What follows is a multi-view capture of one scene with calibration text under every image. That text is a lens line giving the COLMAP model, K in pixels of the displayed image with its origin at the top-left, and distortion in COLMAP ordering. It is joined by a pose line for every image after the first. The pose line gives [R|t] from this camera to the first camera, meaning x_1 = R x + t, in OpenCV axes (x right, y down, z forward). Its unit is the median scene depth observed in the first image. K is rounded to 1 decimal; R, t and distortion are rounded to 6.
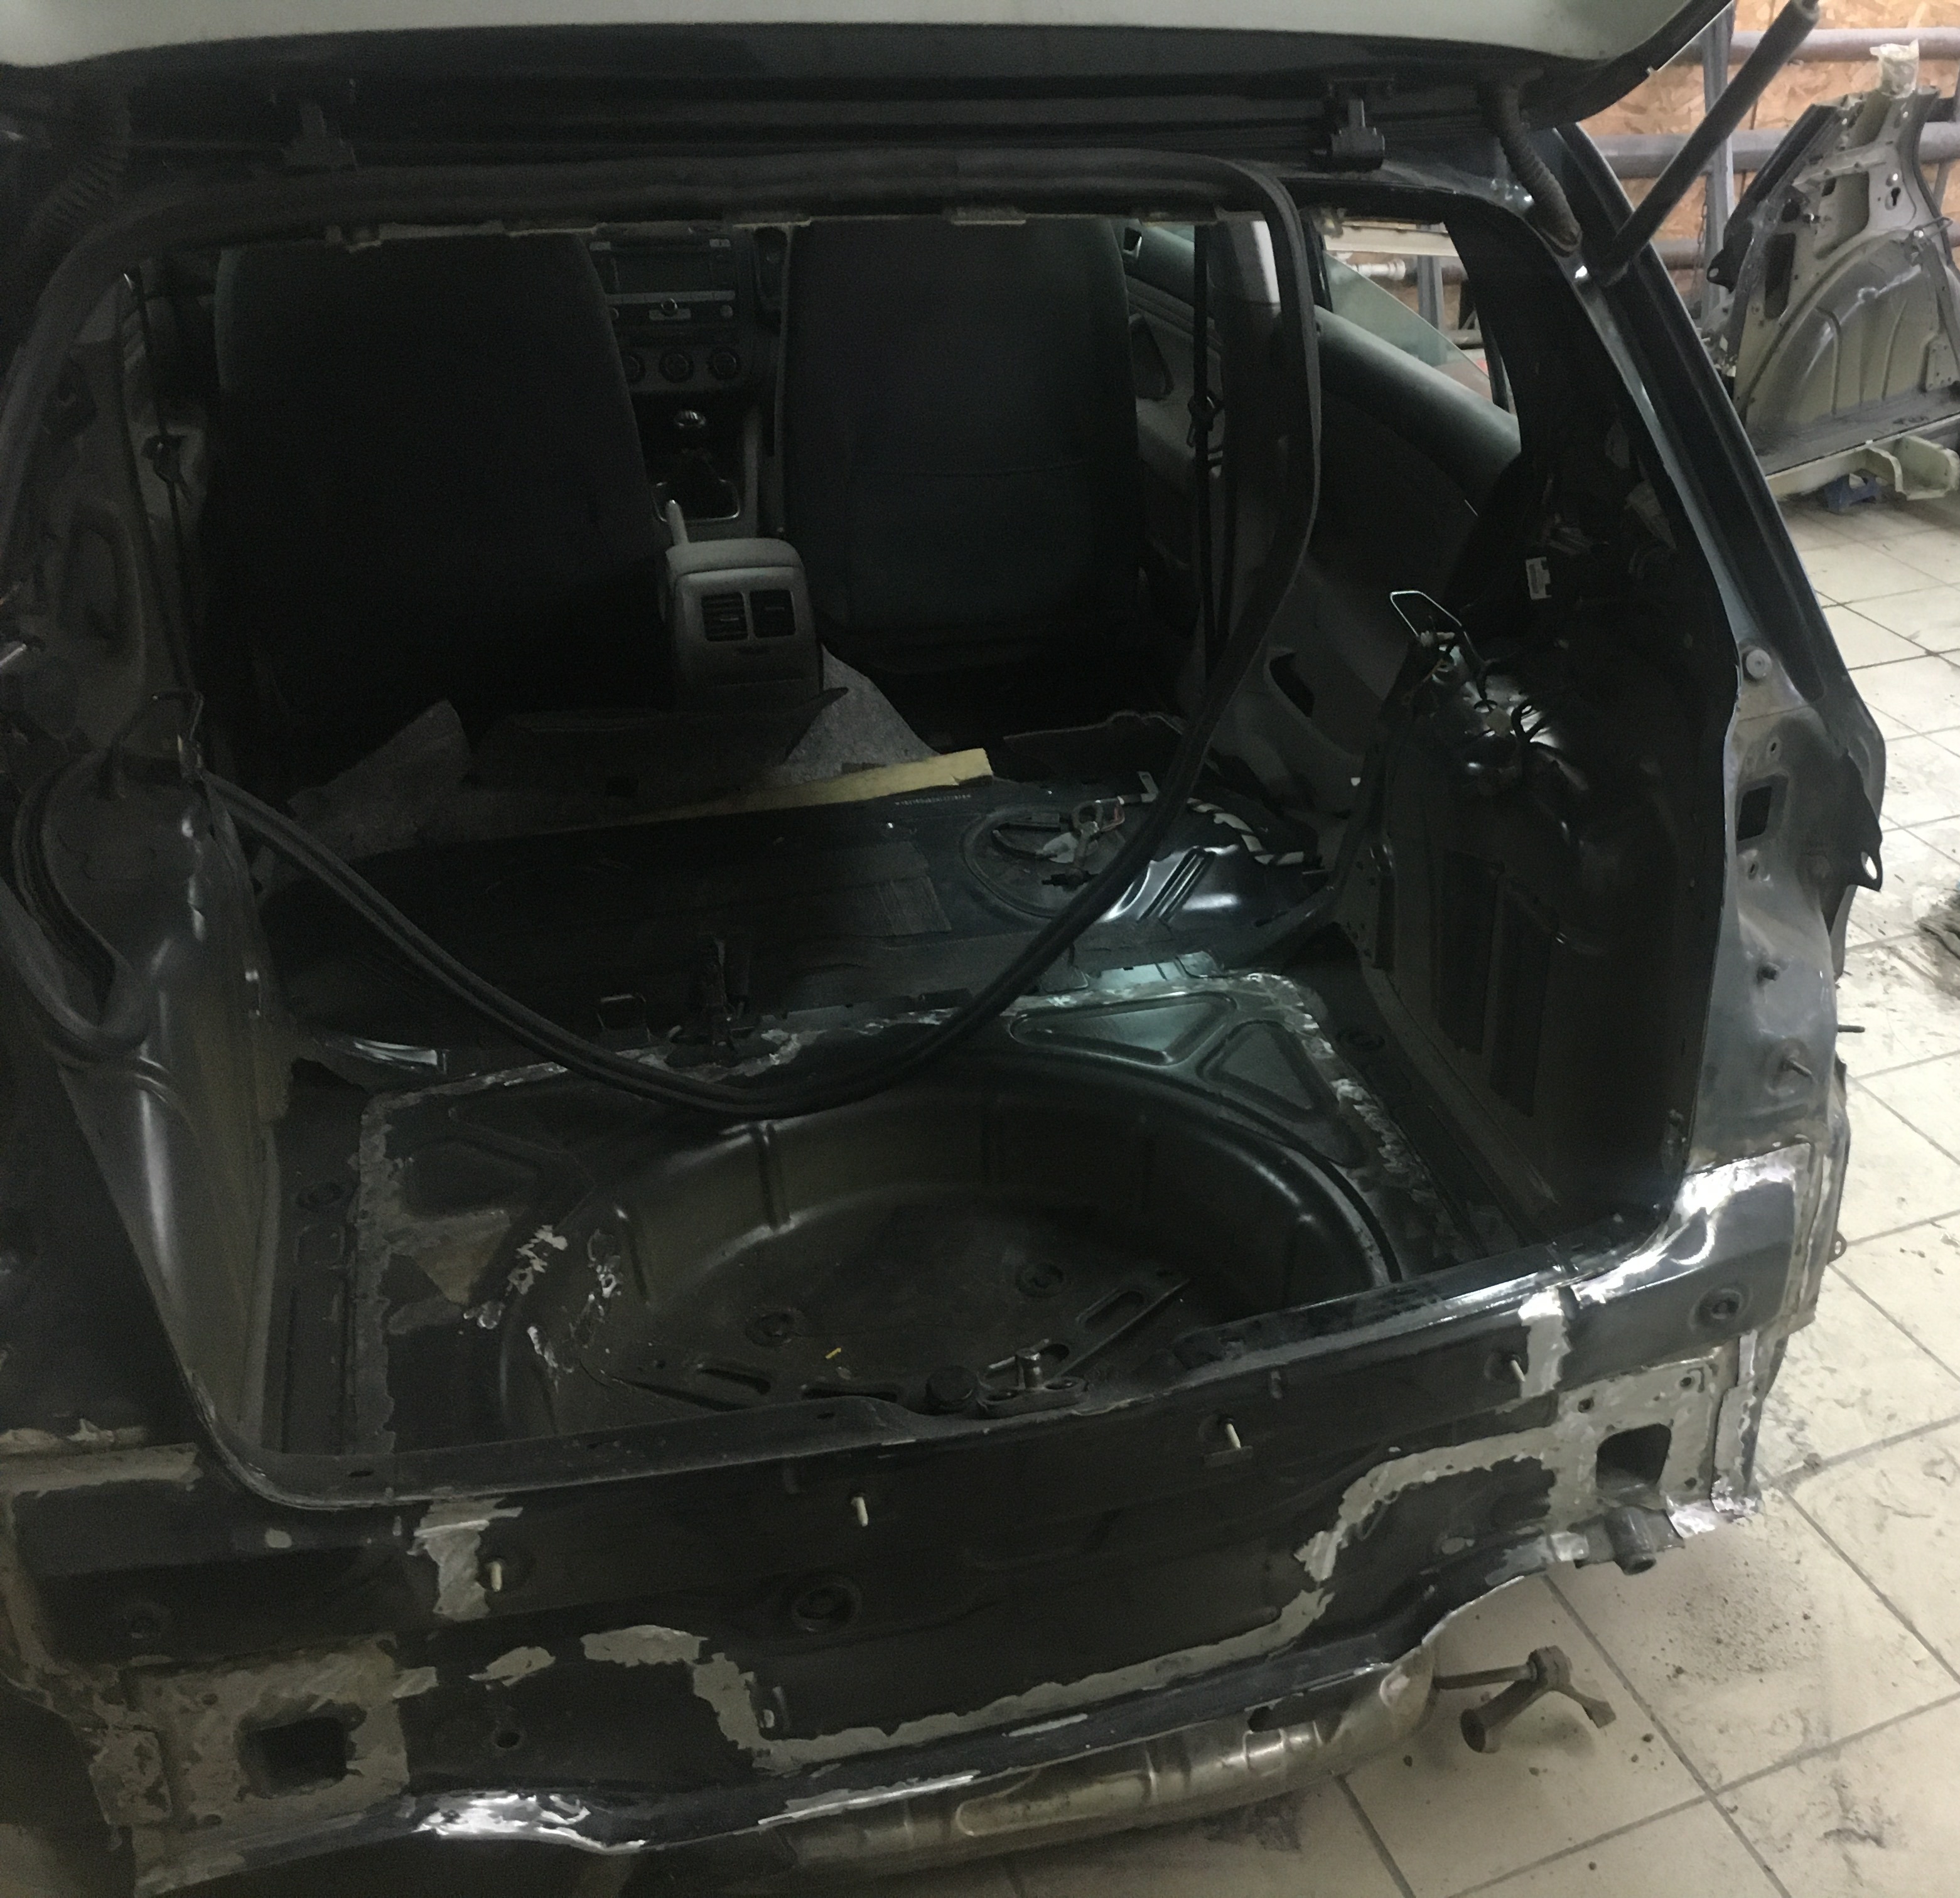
lens RADIAL K [[2154.6, 0, 1266.9], [0, 2154.6, 948.8], [0, 0, 1]] dist [0.088621, -0.125612]
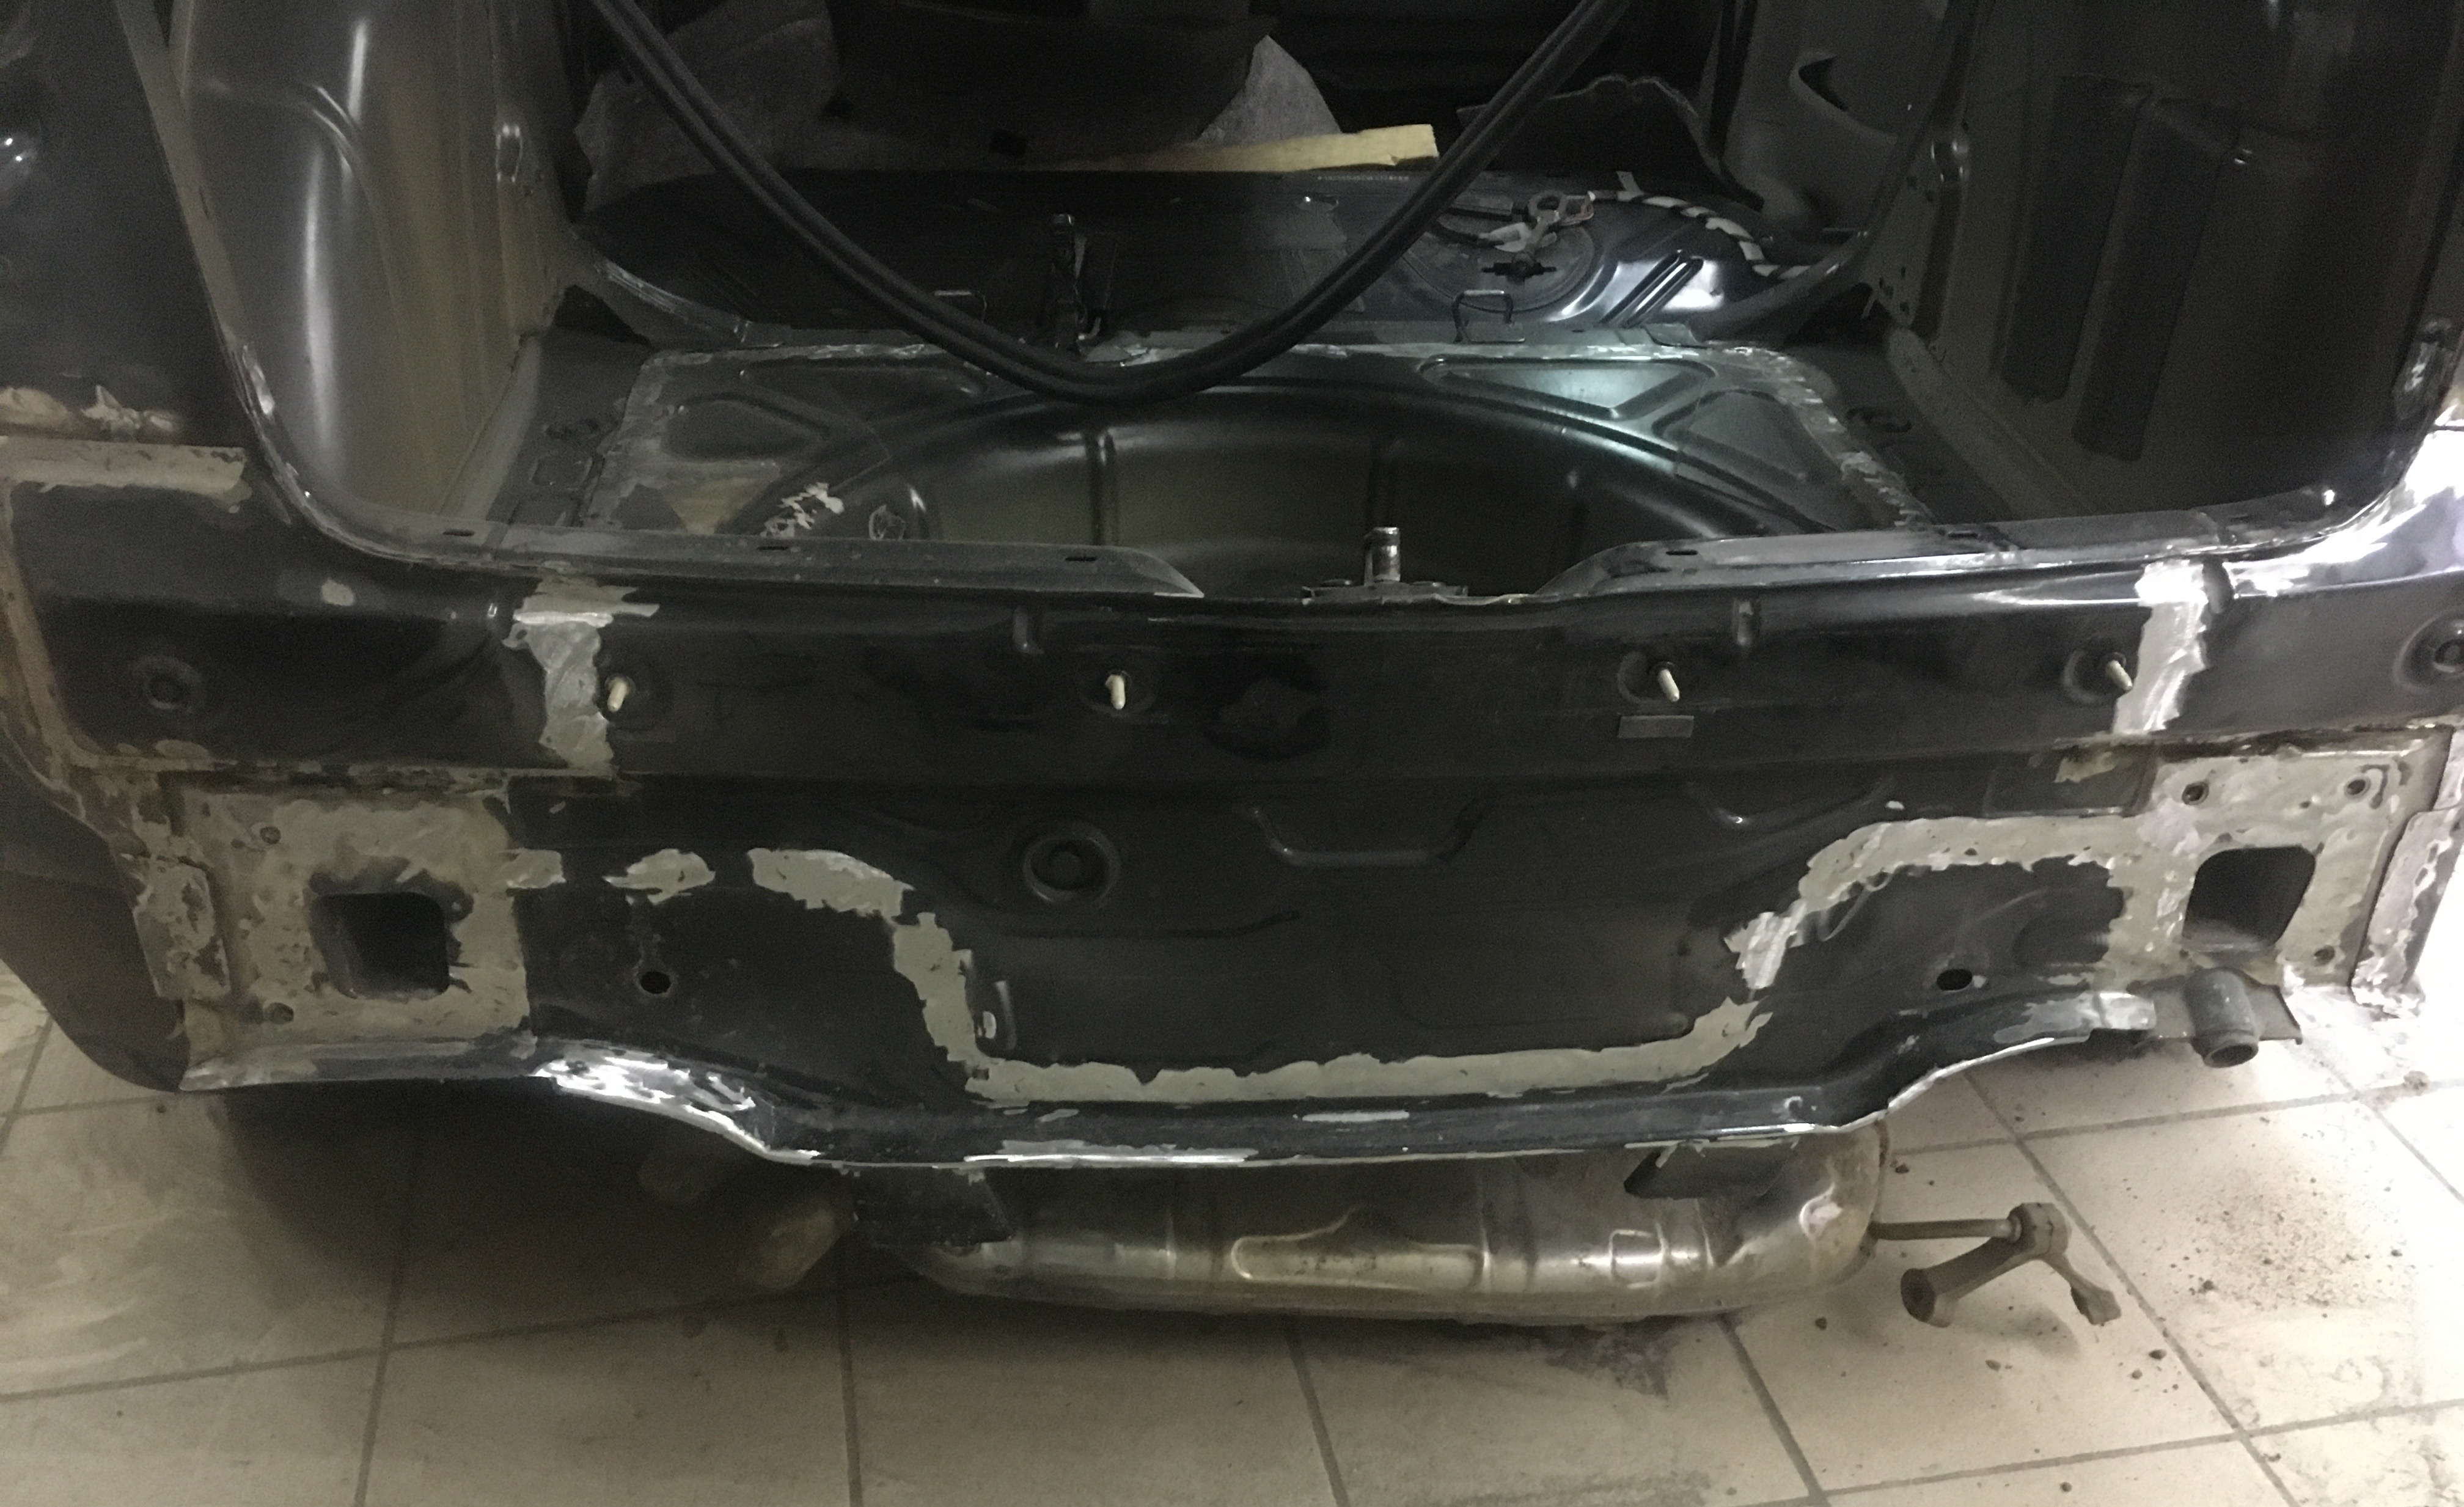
lens RADIAL K [[2102.7, 0, 1233.9], [0, 2102.7, 923.6], [0, 0, 1]] dist [0.082835, -0.119275]
pose [[0.971091, 0.128924, -0.200900, -0.004542], [-0.109857, 0.988557, 0.103373, 0.196009], [0.211929, -0.078314, 0.974142, 0.262760]]
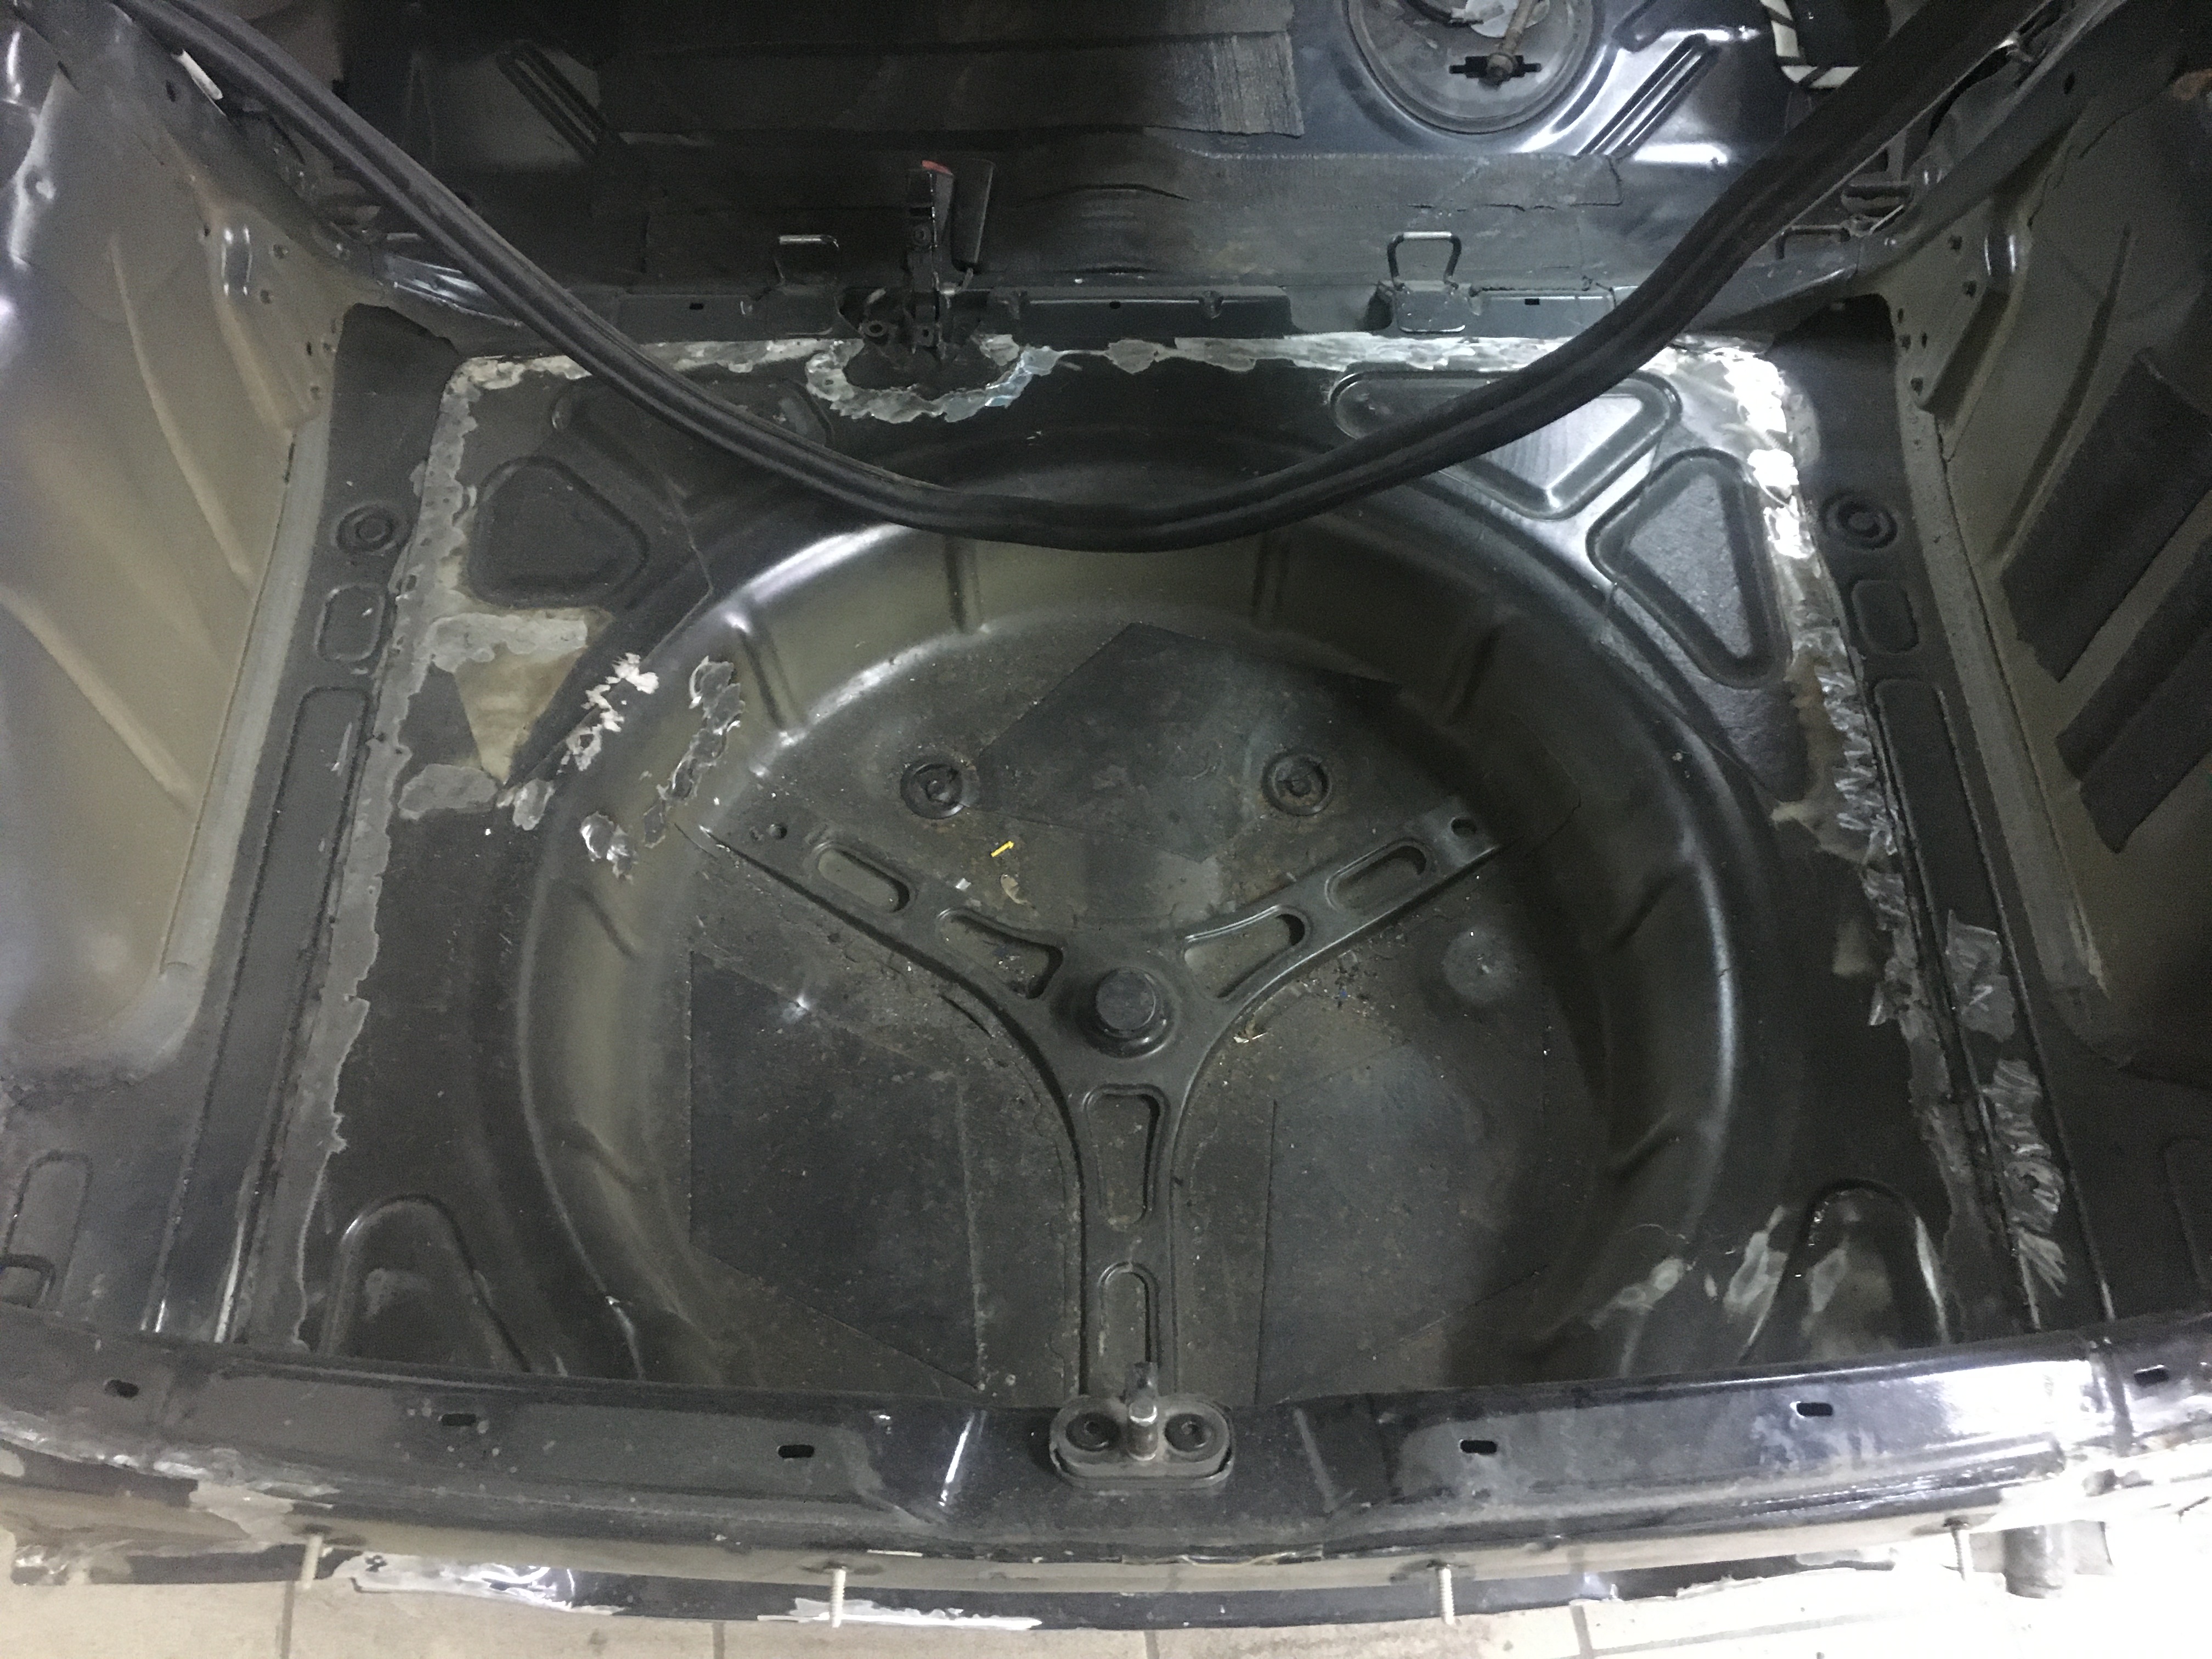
lens RADIAL K [[1886.1, 0, 1104.5], [0, 1886.1, 833.1], [0, 0, 1]] dist [0.079356, -0.106168]
pose [[0.949040, 0.253741, -0.186920, -0.048290], [-0.123360, 0.844865, 0.520563, -0.177213], [0.290010, -0.470976, 0.833112, 0.501115]]
